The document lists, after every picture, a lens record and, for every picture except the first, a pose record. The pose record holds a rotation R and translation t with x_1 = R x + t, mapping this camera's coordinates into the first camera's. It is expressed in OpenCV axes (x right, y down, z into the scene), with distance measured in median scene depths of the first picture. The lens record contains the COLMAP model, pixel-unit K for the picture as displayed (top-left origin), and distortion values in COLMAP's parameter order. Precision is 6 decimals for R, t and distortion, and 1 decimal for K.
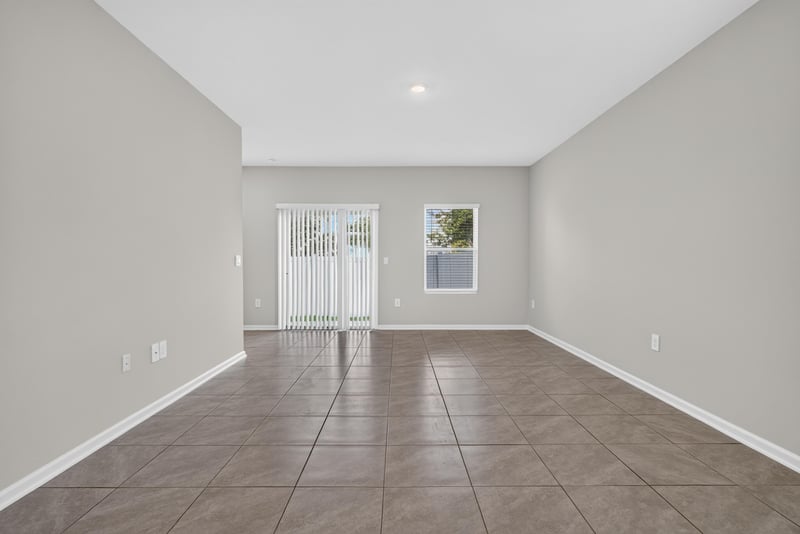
lens RADIAL K [[384.5, 0, 400.7], [0, 384.5, 259.4], [0, 0, 1]] dist [0.000563, -0.000353]
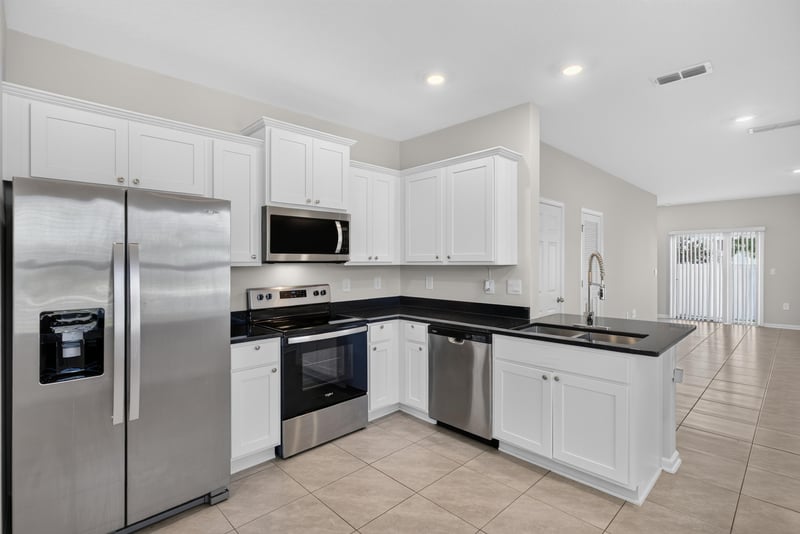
lens RADIAL K [[384.5, 0, 400.7], [0, 384.5, 259.4], [0, 0, 1]] dist [0.000563, -0.000353]
pose [[0.686745, -0.001159, -0.726897, 0.041628], [0.000876, 0.999999, -0.000766, -0.038273], [0.726897, -0.000111, 0.686746, -0.770940]]
